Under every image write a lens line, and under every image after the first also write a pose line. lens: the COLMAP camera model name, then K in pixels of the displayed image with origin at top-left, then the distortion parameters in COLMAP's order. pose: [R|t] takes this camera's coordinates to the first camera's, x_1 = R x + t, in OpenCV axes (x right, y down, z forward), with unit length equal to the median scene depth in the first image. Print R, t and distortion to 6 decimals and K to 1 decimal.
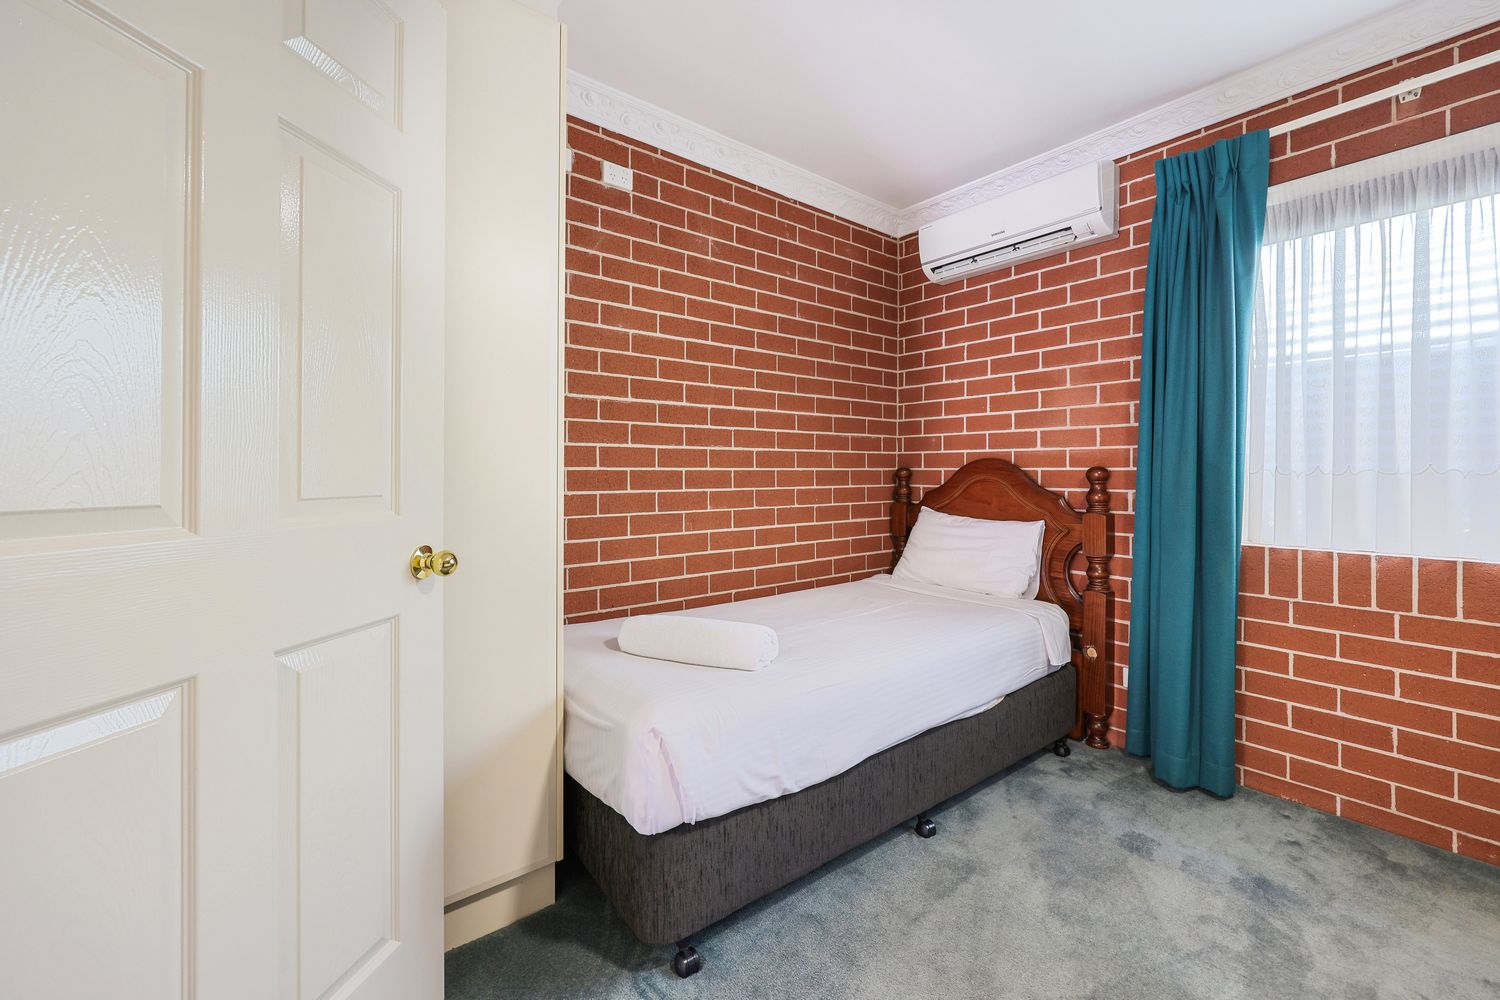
lens RADIAL K [[615.2, 0, 744.1], [0, 615.2, 471.6], [0, 0, 1]] dist [0.001783, 0.000551]
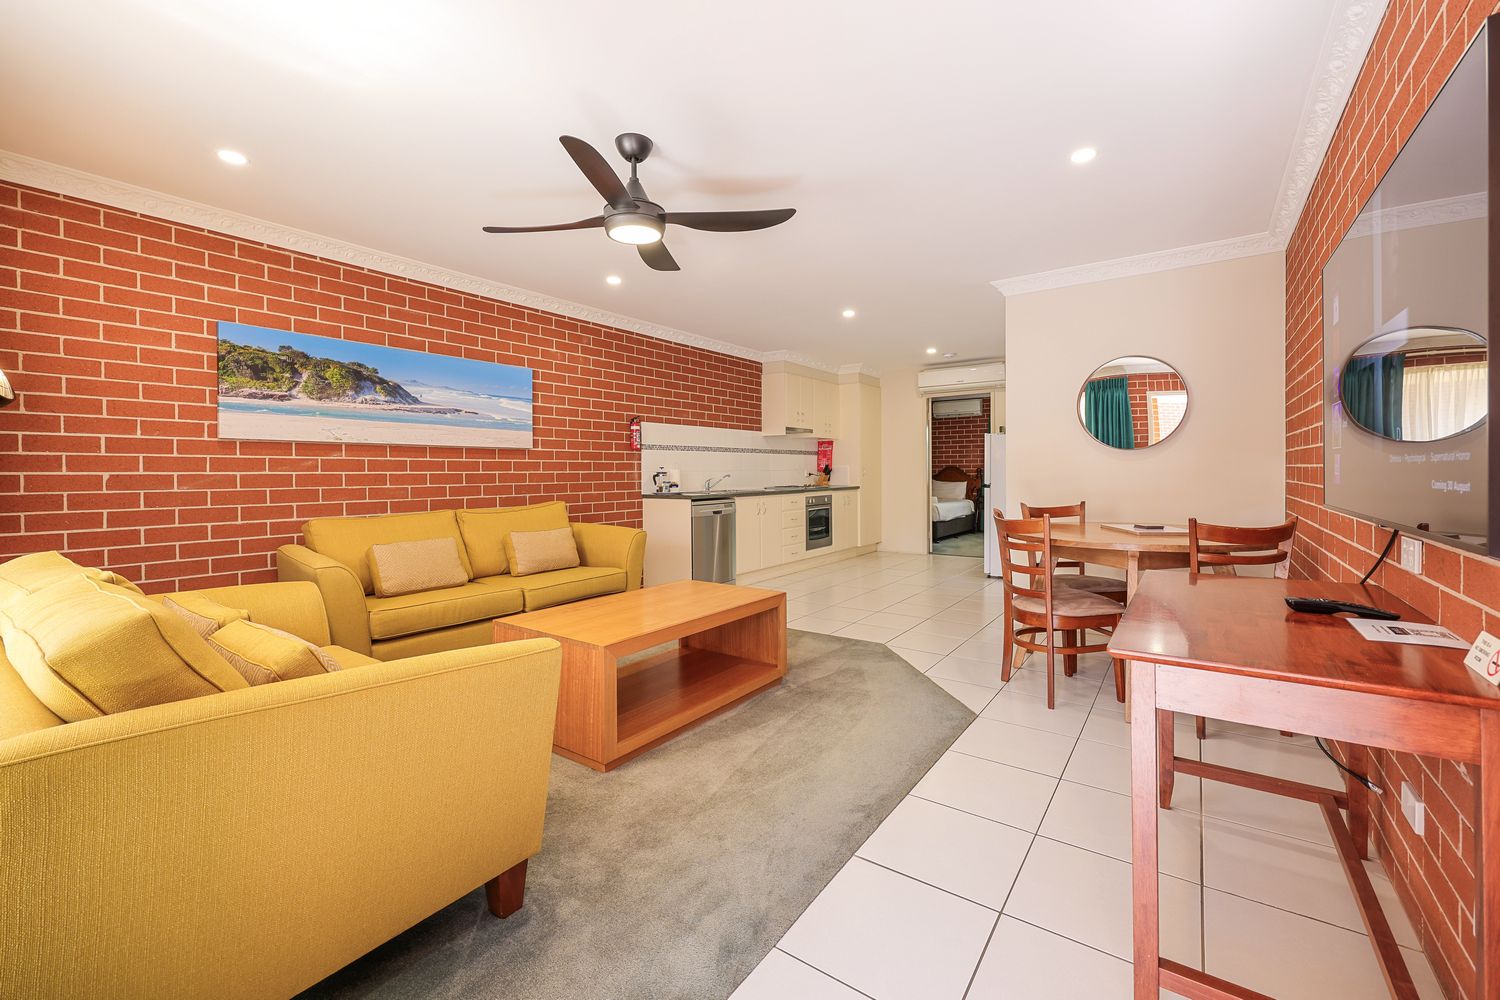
lens RADIAL K [[615.2, 0, 756.5], [0, 615.2, 490.1], [0, 0, 1]] dist [0.001783, 0.000551]
pose [[0.956525, -0.013624, 0.291332, -2.238806], [0.007467, 0.999725, 0.022235, 0.040027], [-0.291555, -0.019093, 0.956364, -2.755493]]
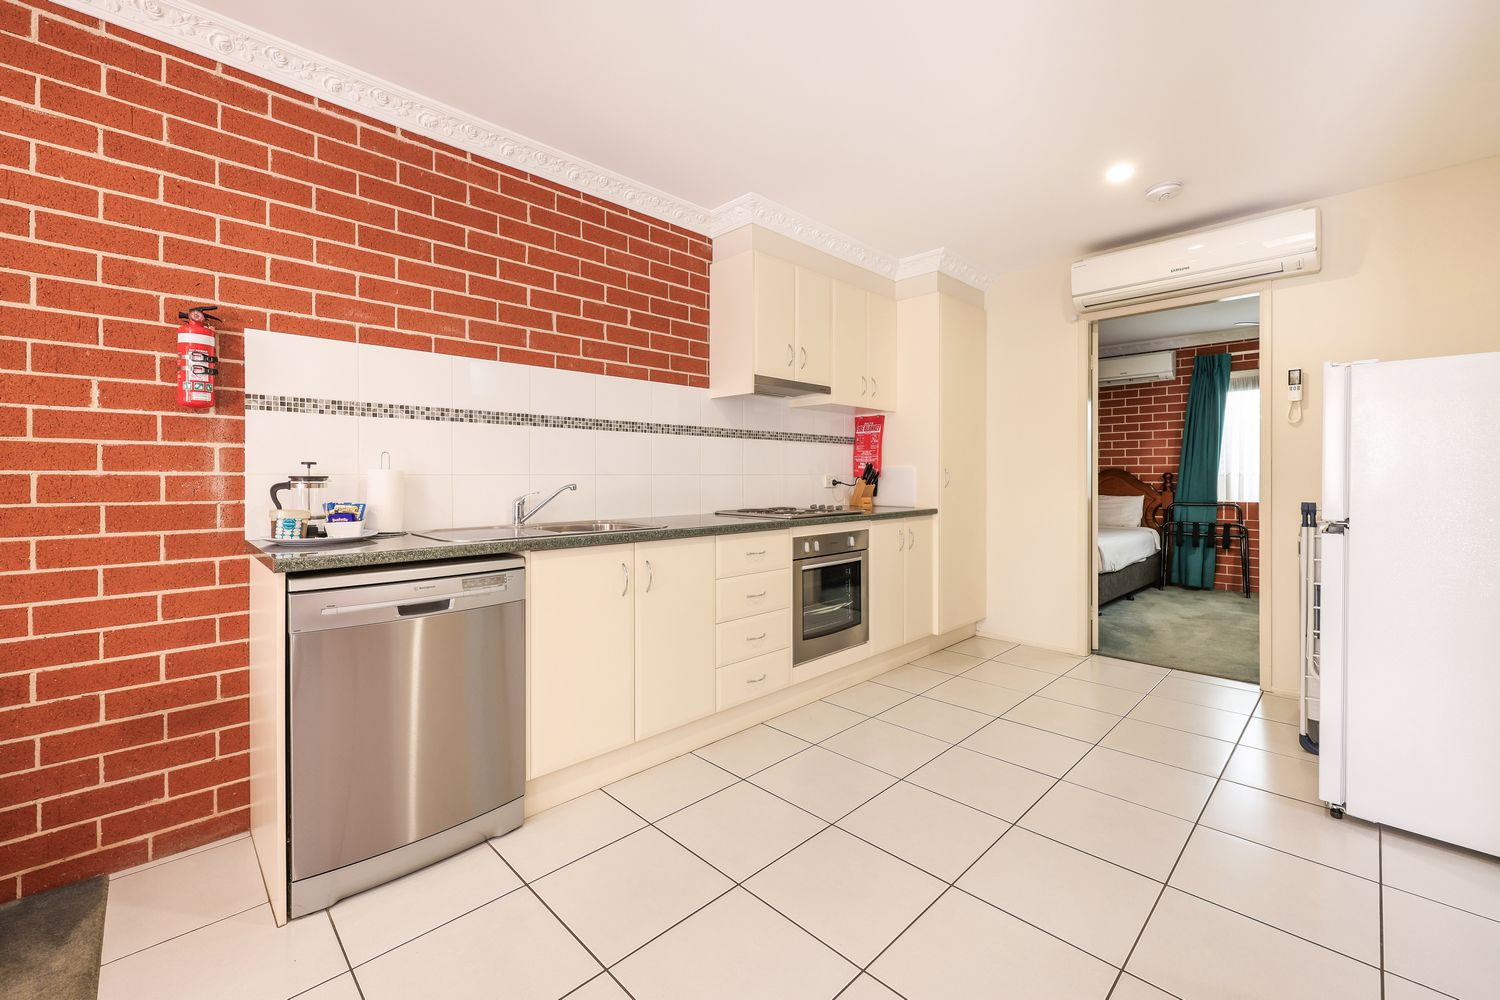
lens RADIAL K [[615.2, 0, 749.8], [0, 615.2, 486.1], [0, 0, 1]] dist [0.001783, 0.000551]
pose [[0.992426, -0.001104, 0.122839, -1.426669], [0.000249, 0.999976, 0.006975, 0.028669], [-0.122843, -0.006892, 0.992402, -1.275792]]
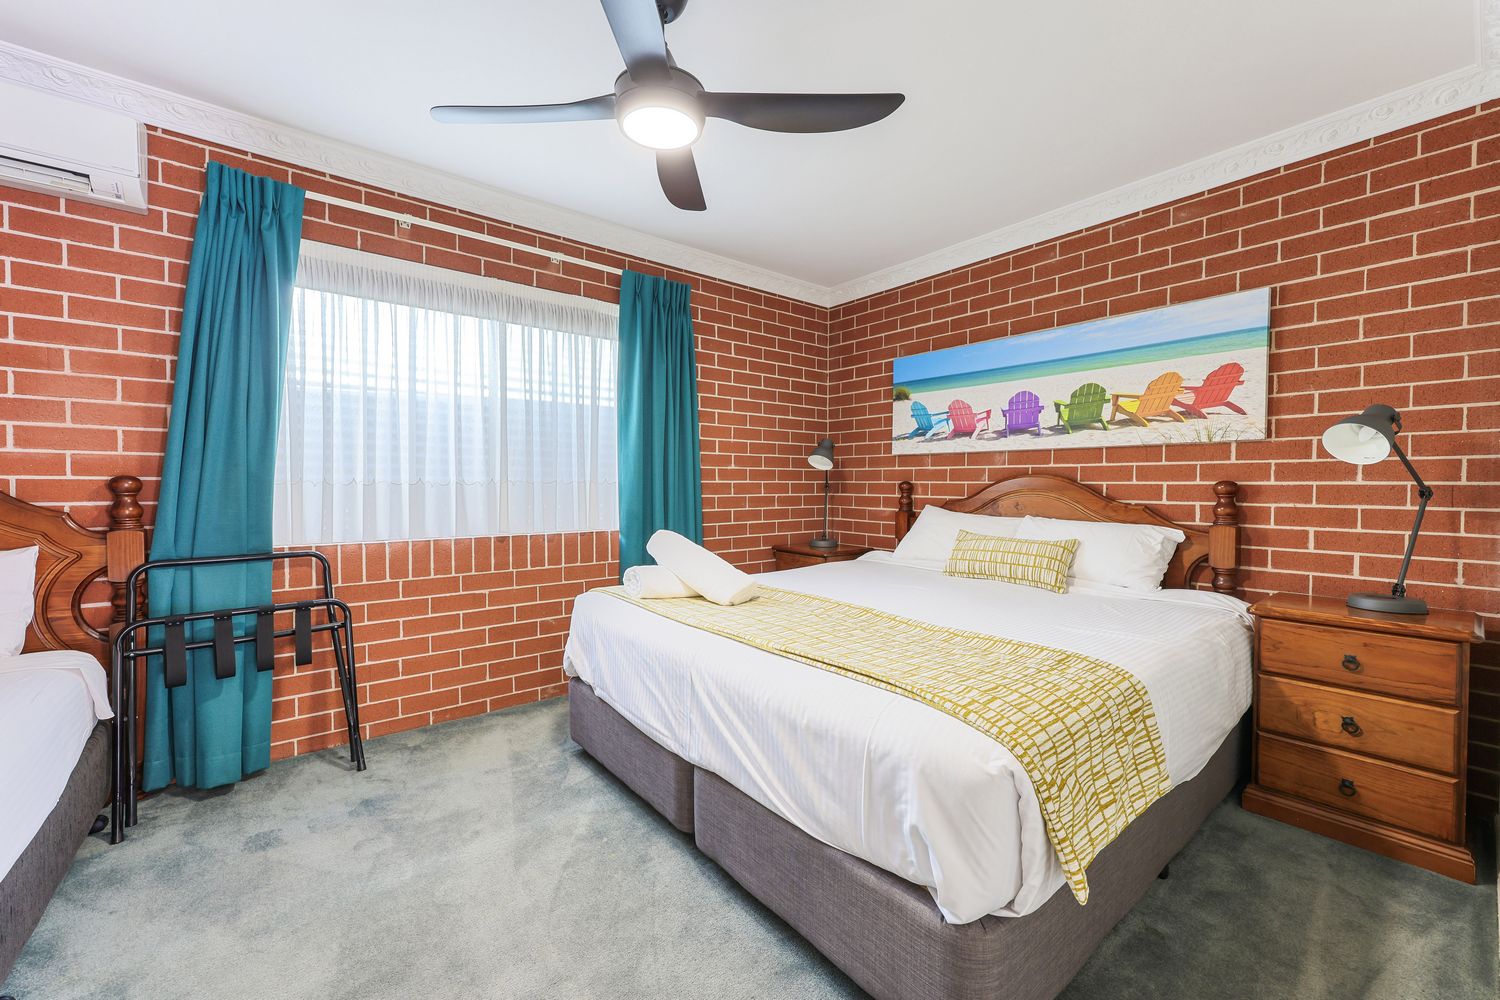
lens RADIAL K [[615.2, 0, 765.2], [0, 615.2, 494.5], [0, 0, 1]] dist [0.001783, 0.000551]
pose [[-0.031378, -0.019475, 0.999318, -0.314549], [-0.009034, 0.999775, 0.019200, -0.006355], [-0.999467, -0.008426, -0.031546, 0.145447]]
